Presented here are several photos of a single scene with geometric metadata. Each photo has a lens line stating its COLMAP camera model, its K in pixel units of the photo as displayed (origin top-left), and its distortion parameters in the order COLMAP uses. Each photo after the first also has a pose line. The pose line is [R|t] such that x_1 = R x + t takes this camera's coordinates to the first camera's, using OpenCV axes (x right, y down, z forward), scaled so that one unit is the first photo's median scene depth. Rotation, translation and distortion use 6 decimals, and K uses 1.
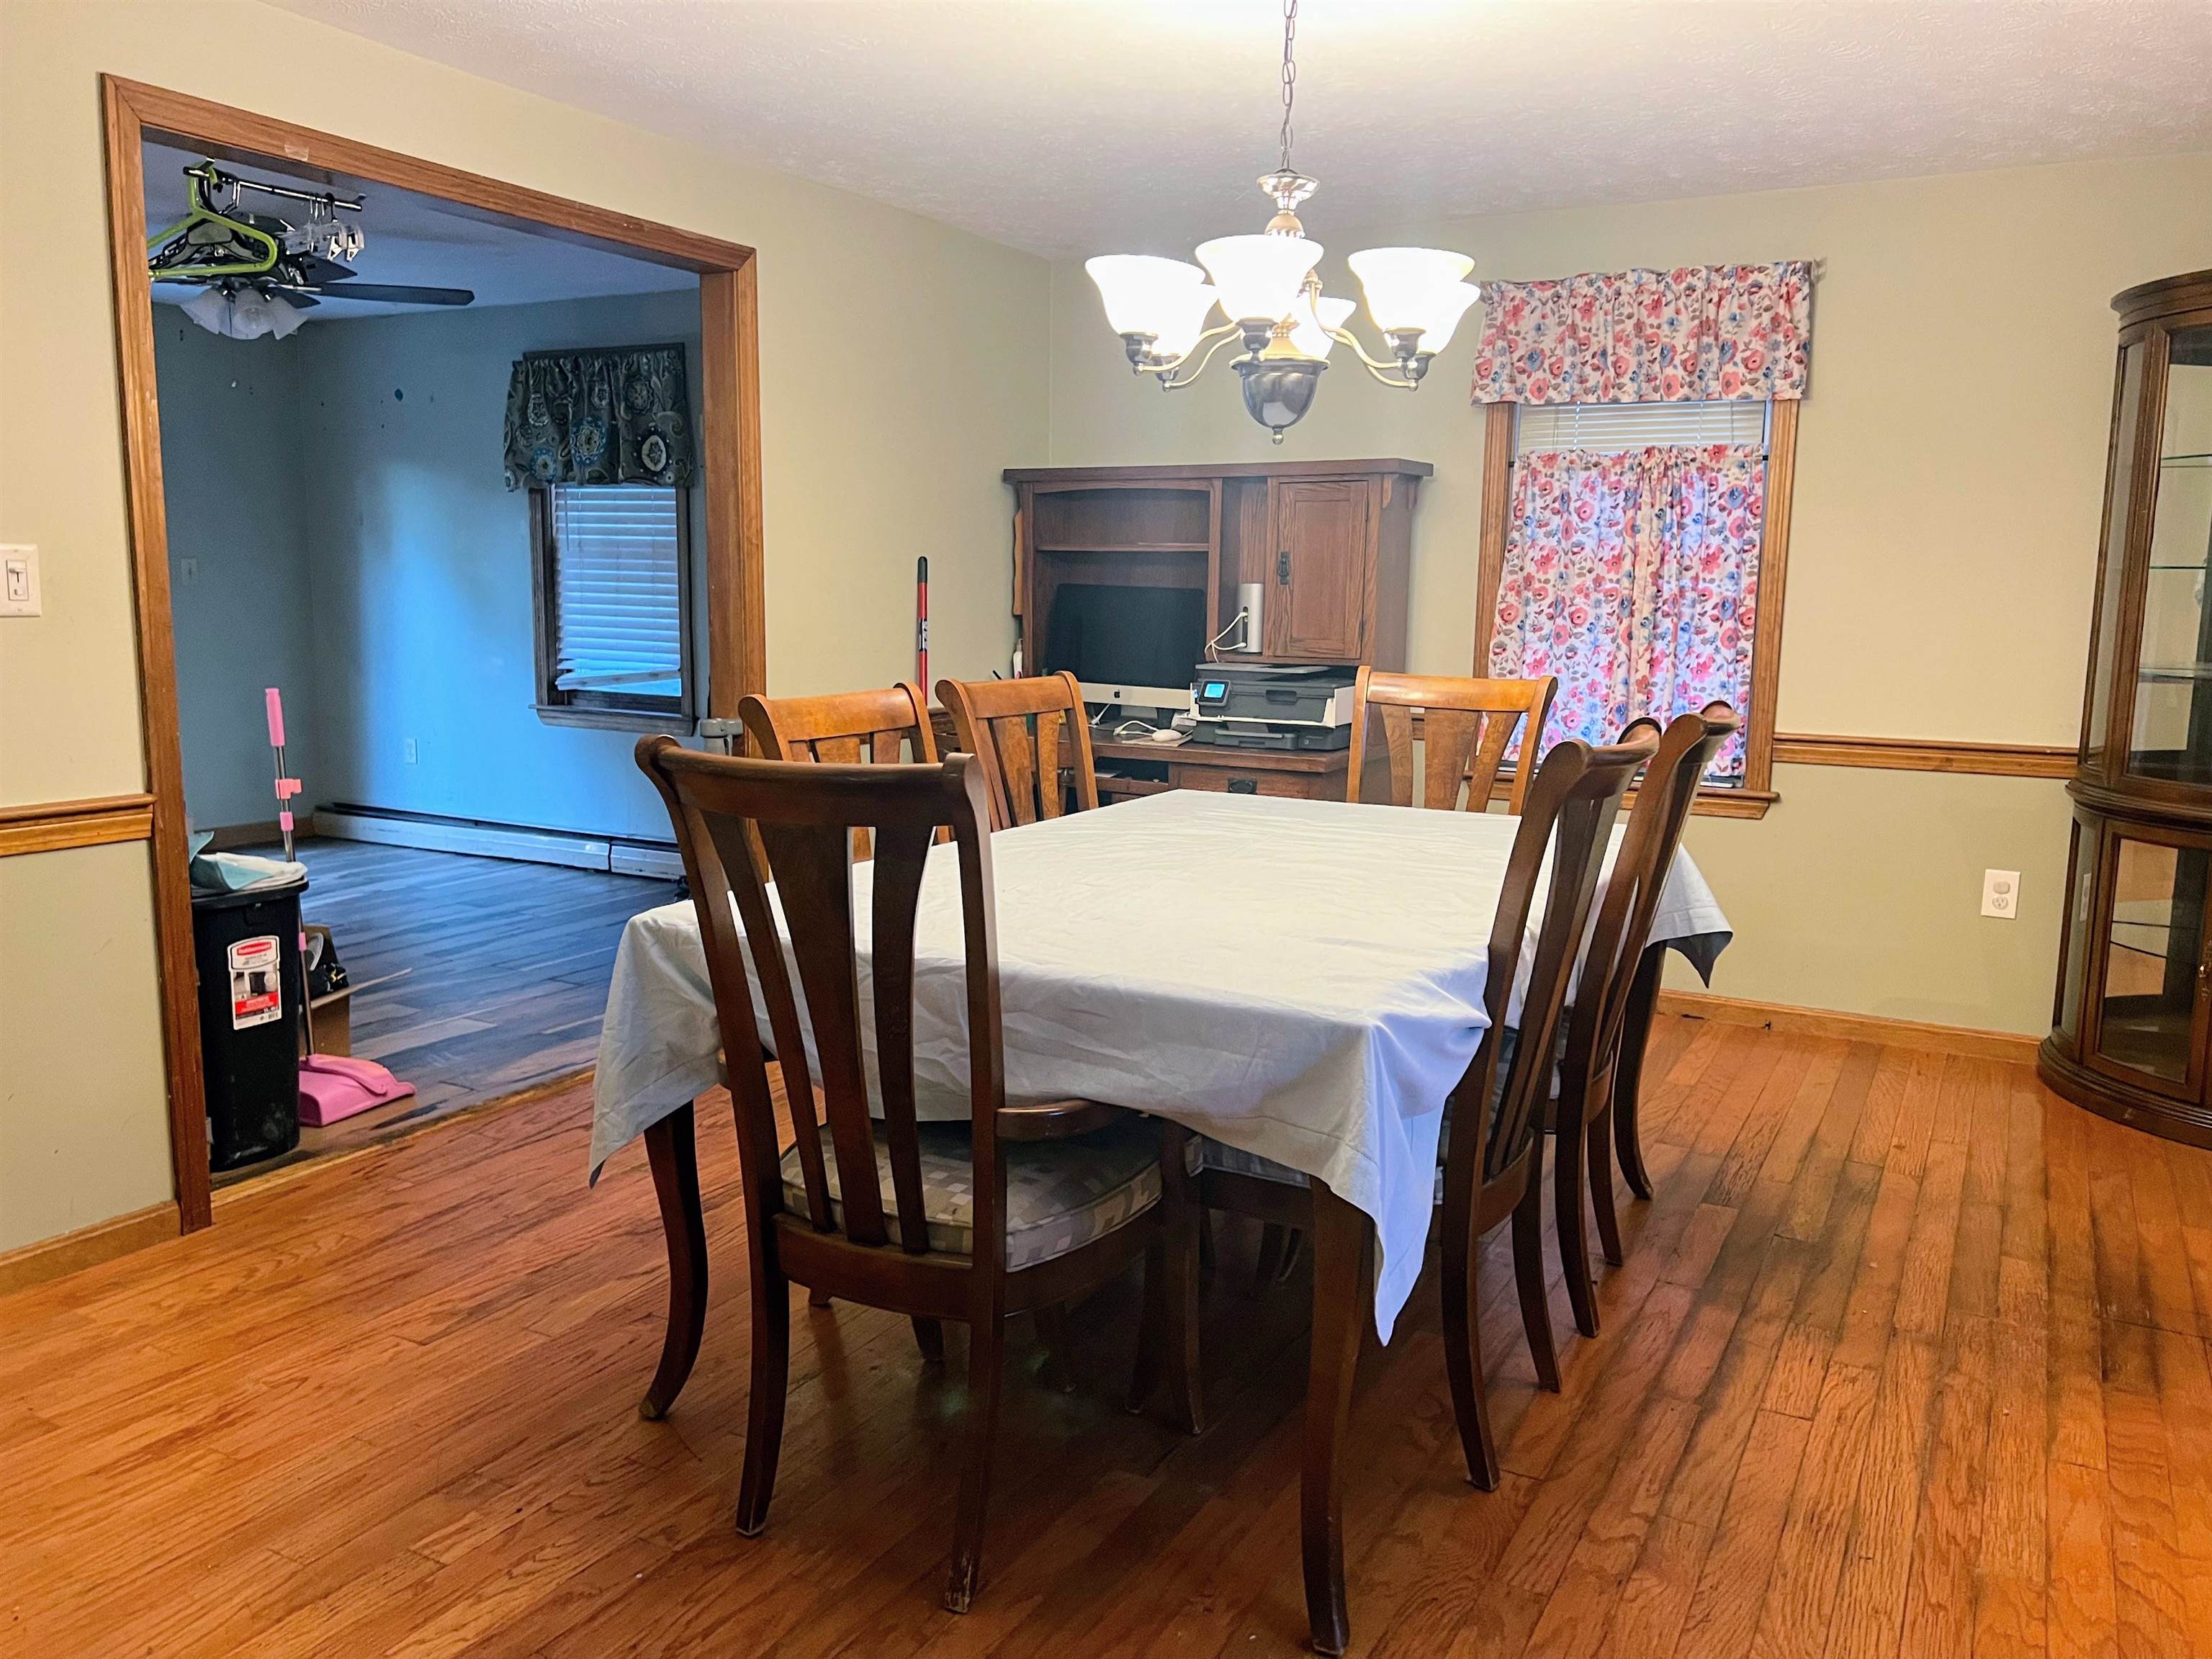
lens RADIAL K [[1700.6, 0, 1103.4], [0, 1700.6, 819.5], [0, 0, 1]] dist [0.084837, -0.102904]
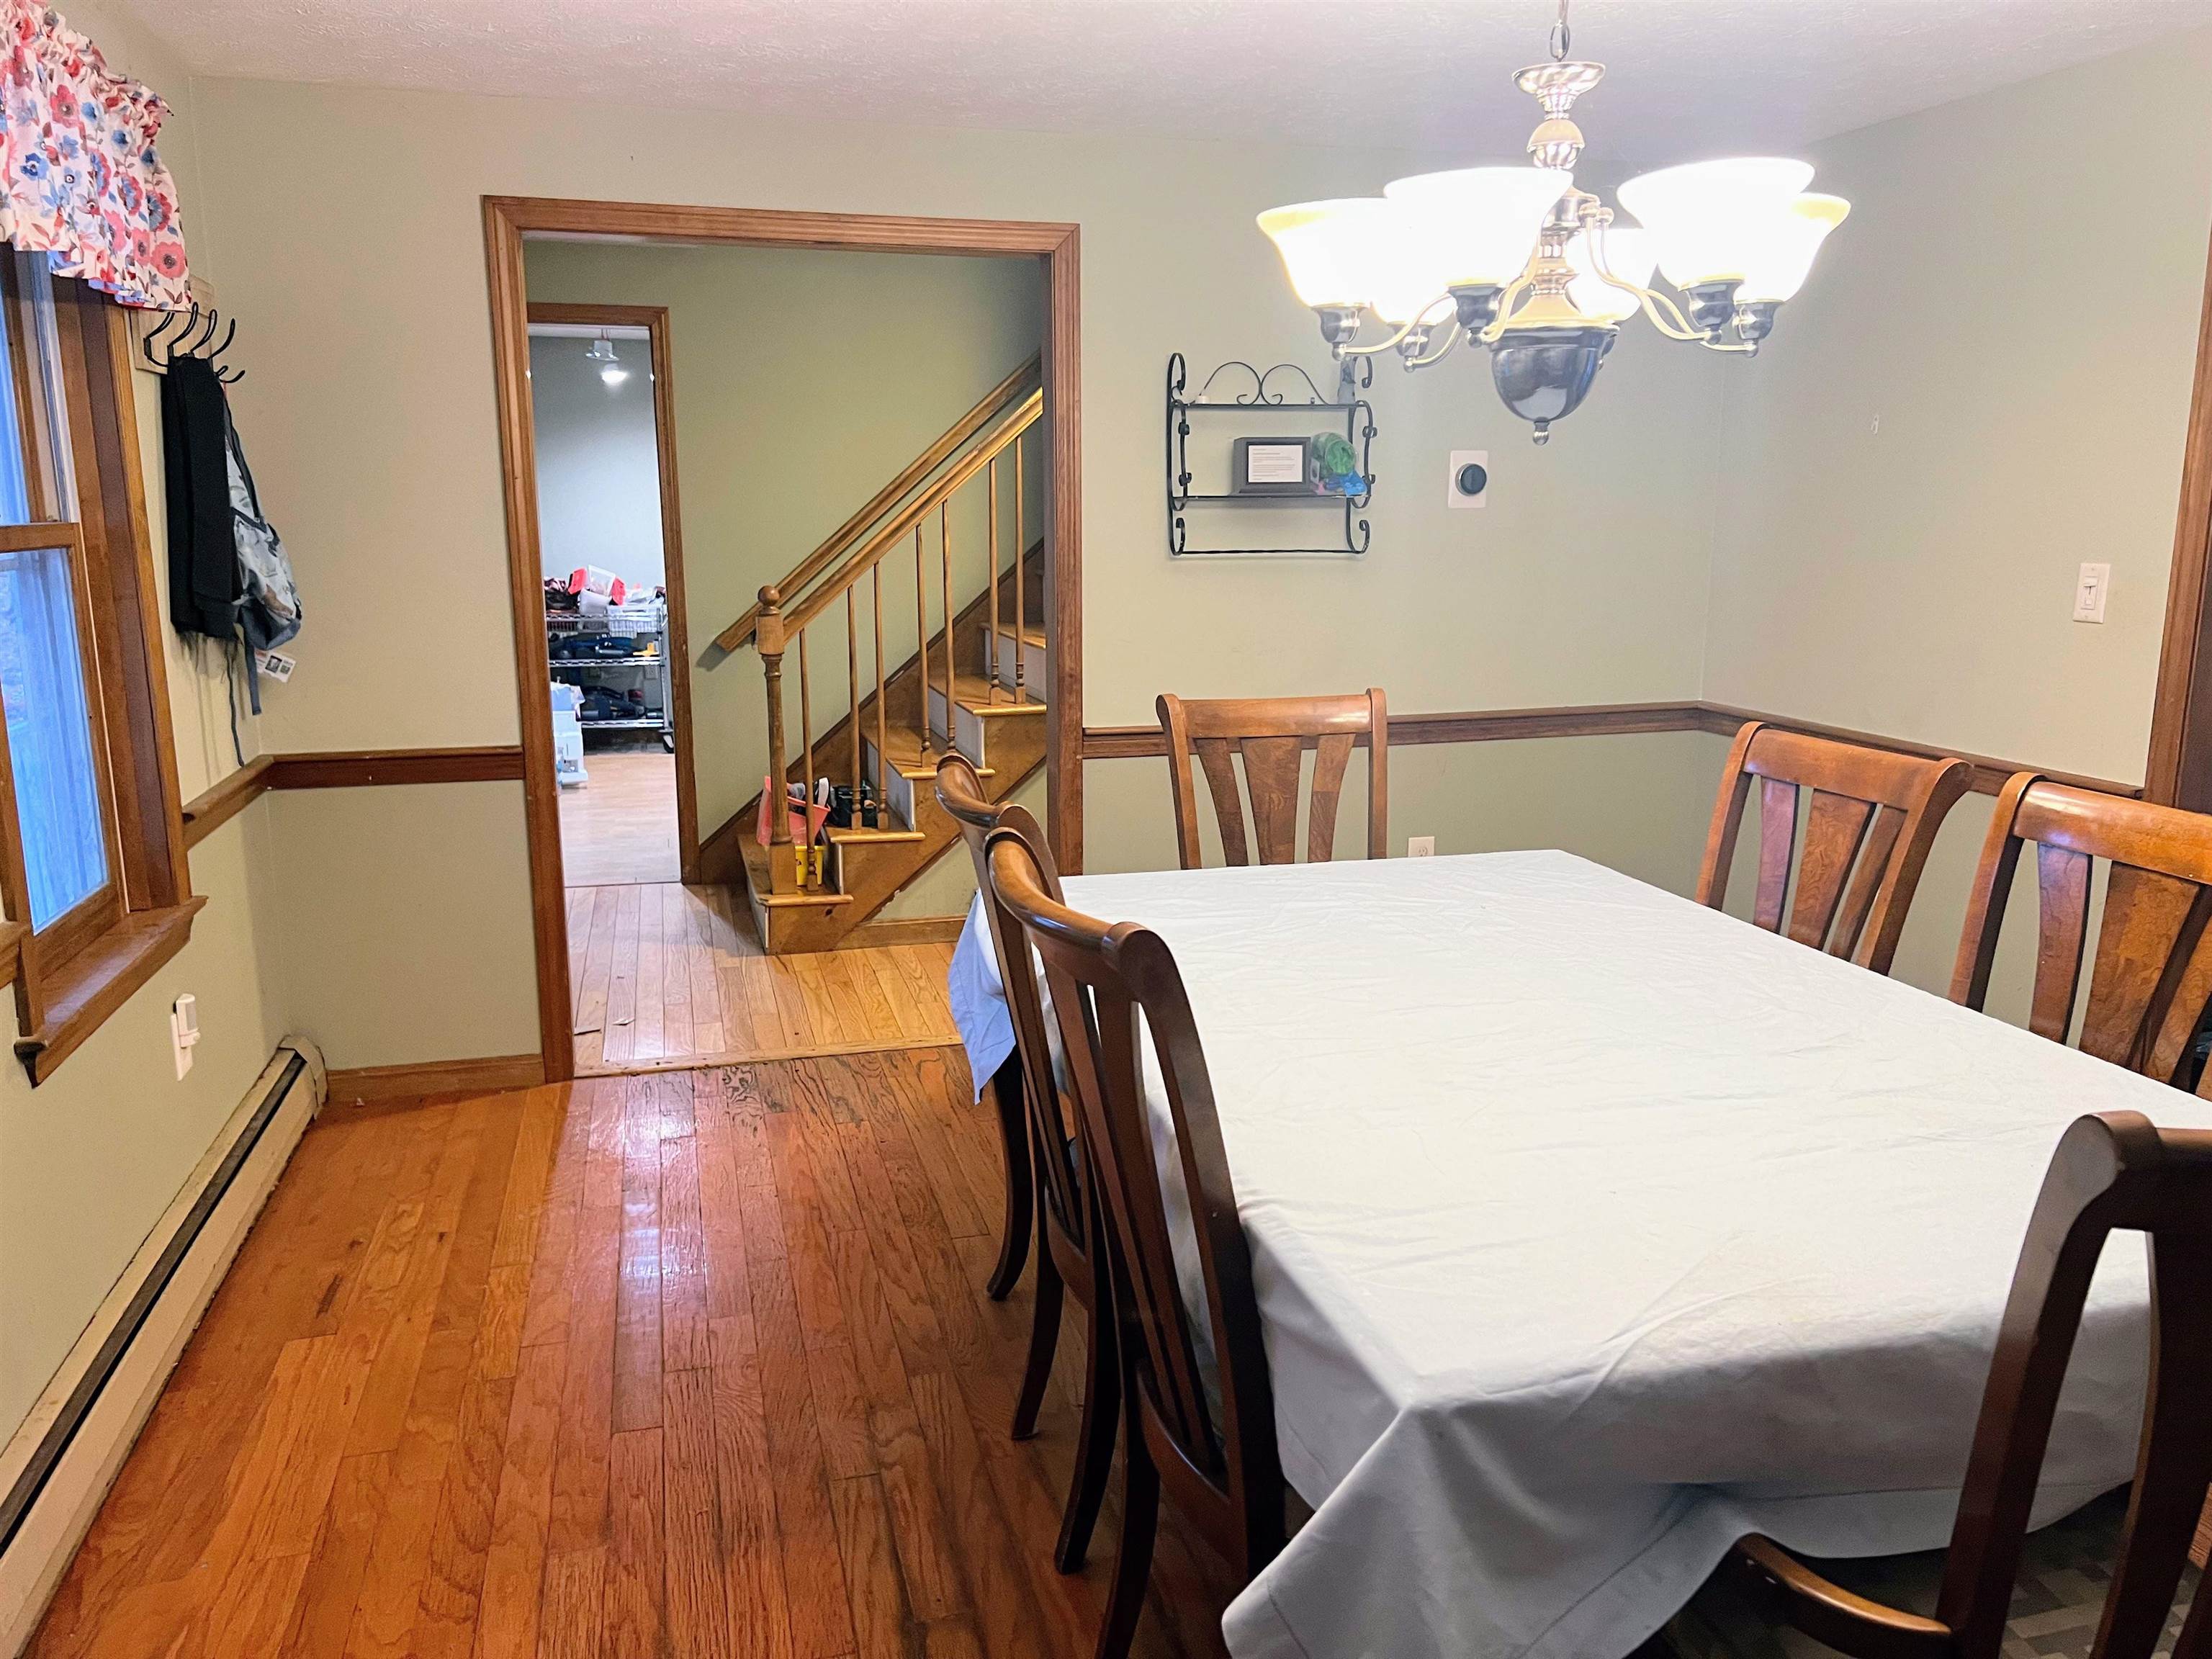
lens RADIAL K [[1700.6, 0, 1103.4], [0, 1700.6, 819.5], [0, 0, 1]] dist [0.084837, -0.102904]
pose [[-0.729682, 0.114541, -0.674125, 0.861498], [-0.102269, 0.956500, 0.273218, -0.289402], [0.676095, 0.268305, -0.686227, 1.651534]]
